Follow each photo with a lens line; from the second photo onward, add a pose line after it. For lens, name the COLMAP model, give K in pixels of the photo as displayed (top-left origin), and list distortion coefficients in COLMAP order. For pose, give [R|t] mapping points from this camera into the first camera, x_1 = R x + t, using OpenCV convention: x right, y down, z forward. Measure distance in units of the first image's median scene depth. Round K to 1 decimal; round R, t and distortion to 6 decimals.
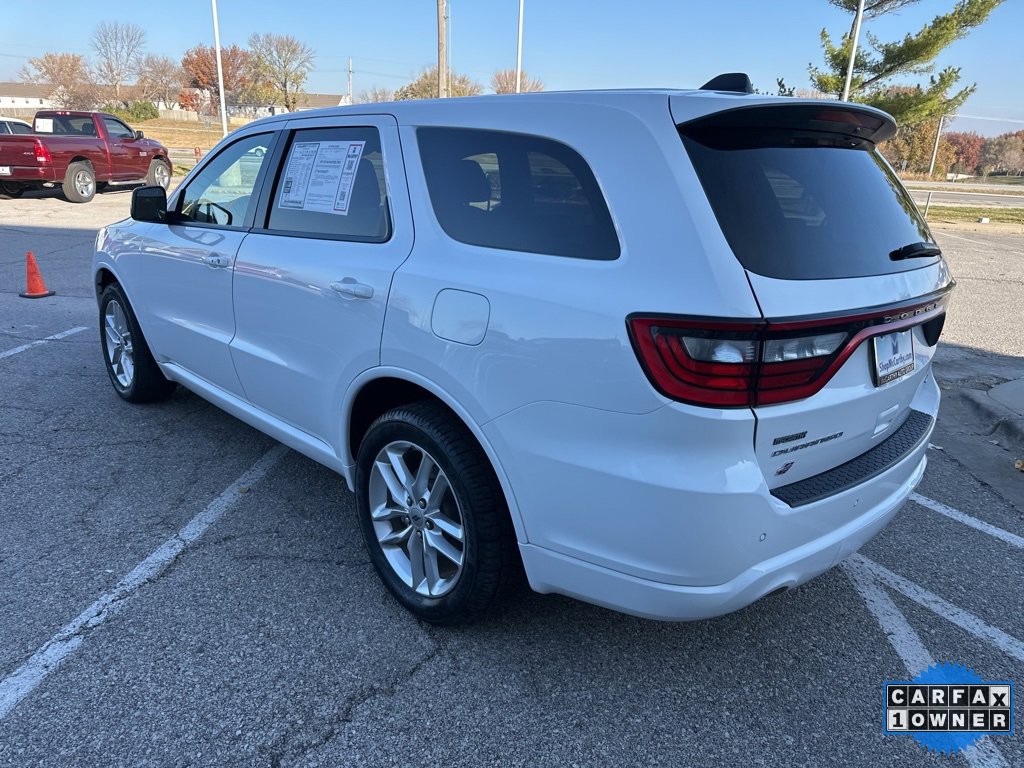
lens RADIAL K [[720.7, 0, 510.7], [0, 720.7, 391.8], [0, 0, 1]] dist [0.022423, -0.025166]
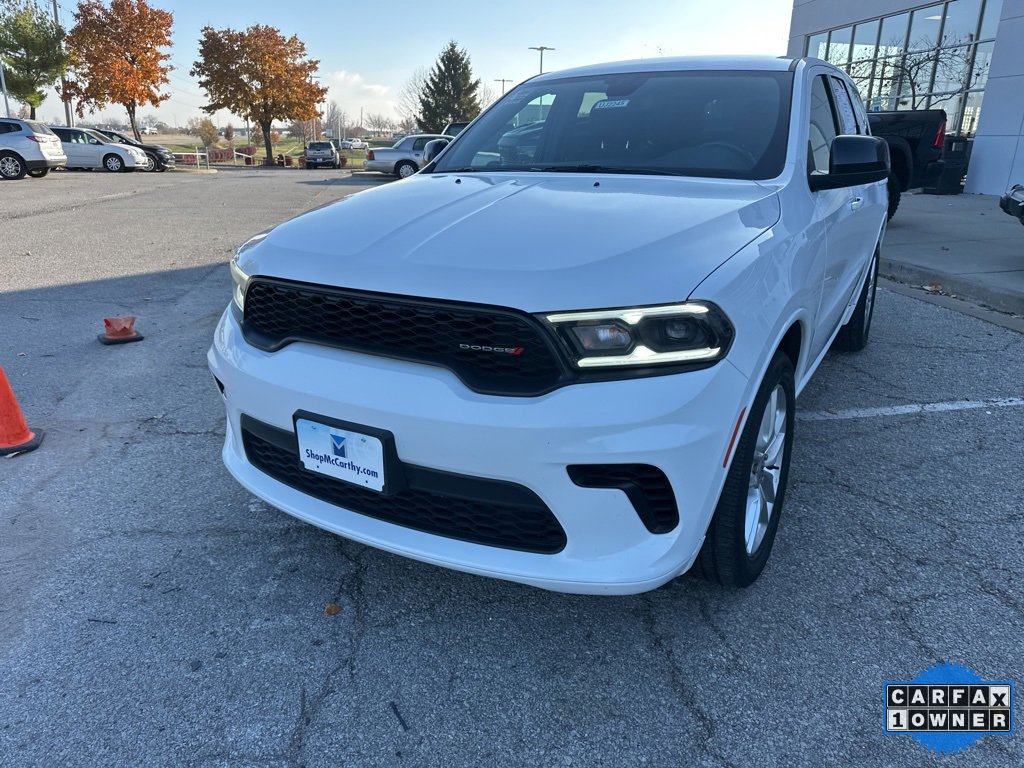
lens RADIAL K [[729.6, 0, 512.2], [0, 729.6, 372.4], [0, 0, 1]] dist [0.009170, -0.010704]
pose [[-0.269037, -0.332824, 0.903796, -1.578994], [0.281944, 0.870071, 0.404332, -0.645524], [-0.920938, 0.363600, -0.140243, 2.053692]]
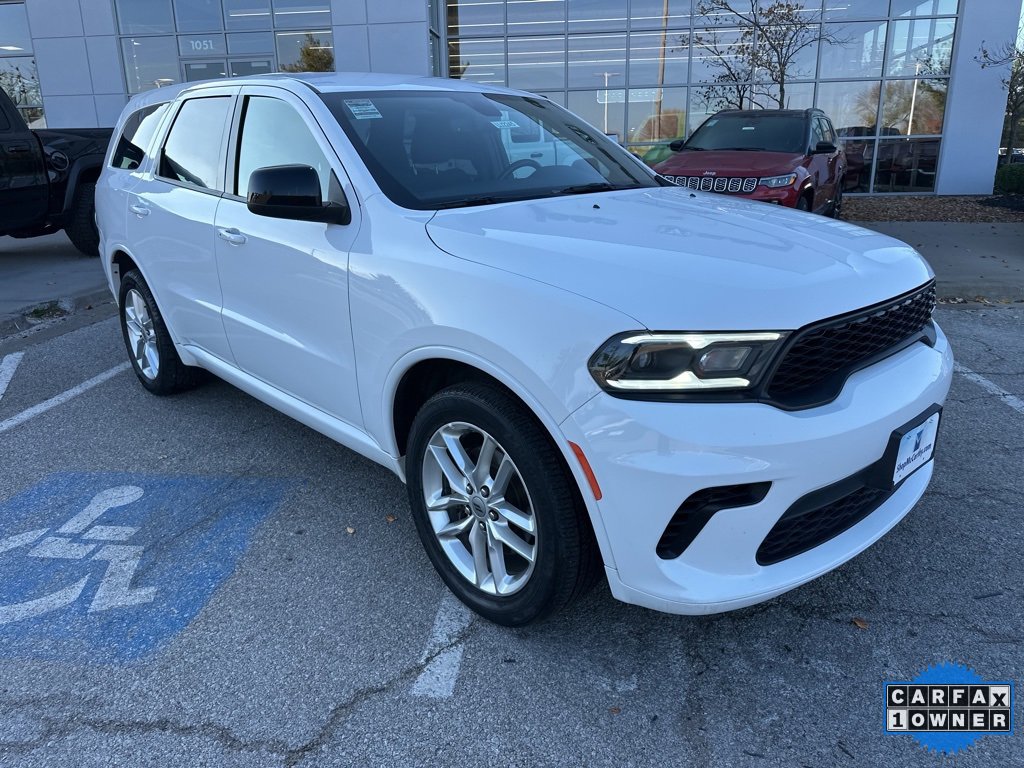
lens RADIAL K [[728.1, 0, 510.7], [0, 728.1, 376.6], [0, 0, 1]] dist [0.030318, -0.036642]
pose [[-0.999519, -0.029499, 0.009567, -0.462348], [-0.018571, 0.816424, 0.577154, -0.841070], [-0.024836, 0.576698, -0.816580, 2.754921]]
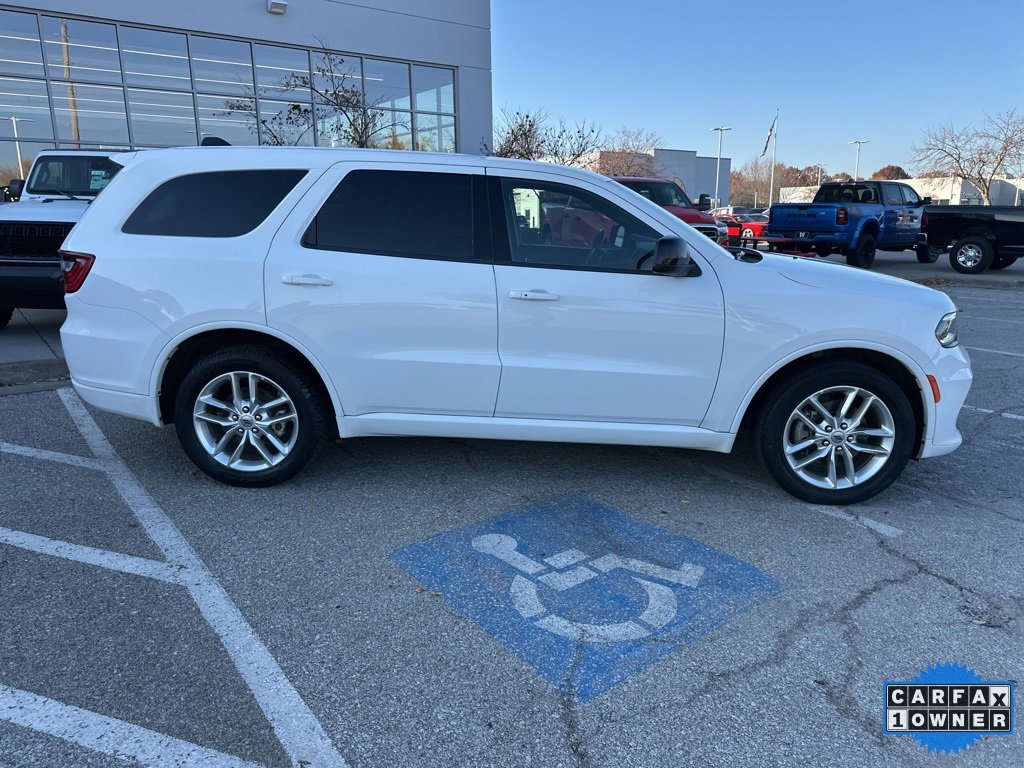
lens RADIAL K [[719.8, 0, 509.5], [0, 719.8, 388.2], [0, 0, 1]] dist [0.040243, -0.050481]
pose [[-0.724672, 0.122874, -0.678051, 0.954072], [-0.247431, 0.871957, 0.422456, -0.746629], [0.643140, 0.473913, -0.601480, 2.545205]]
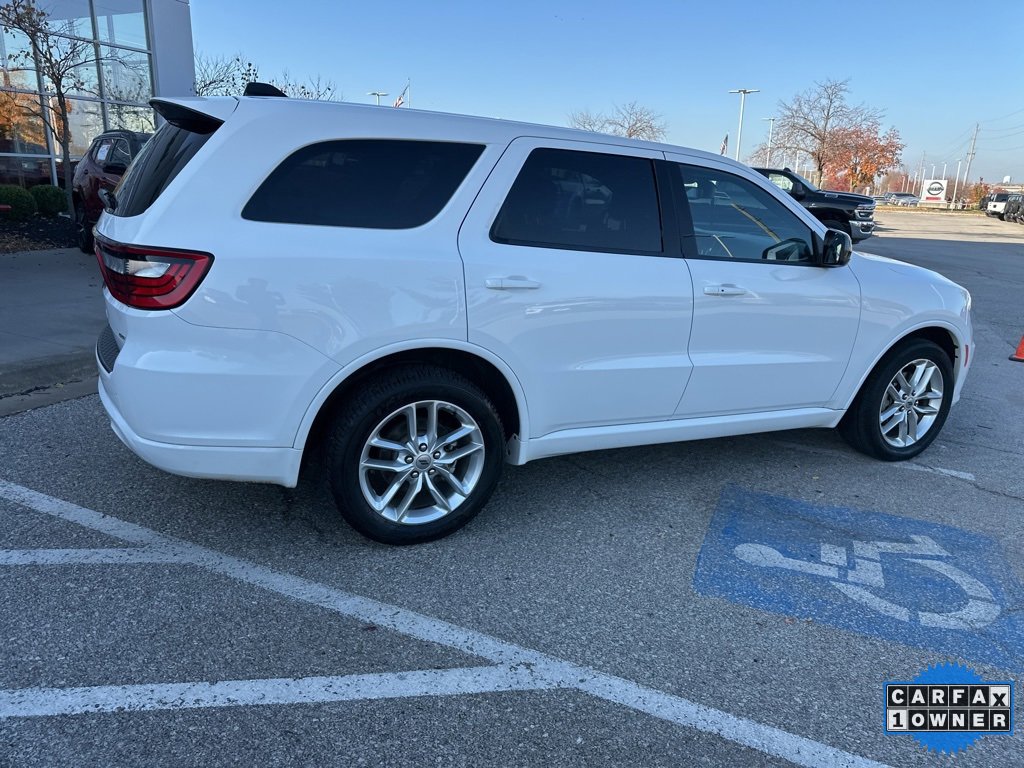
lens RADIAL K [[721.0, 0, 509.4], [0, 721.0, 379.0], [0, 0, 1]] dist [0.030334, -0.034642]
pose [[-0.305236, 0.198341, -0.931392, 1.345411], [-0.353220, 0.884716, 0.304158, -0.461036], [0.884345, 0.421827, -0.199990, 1.674037]]
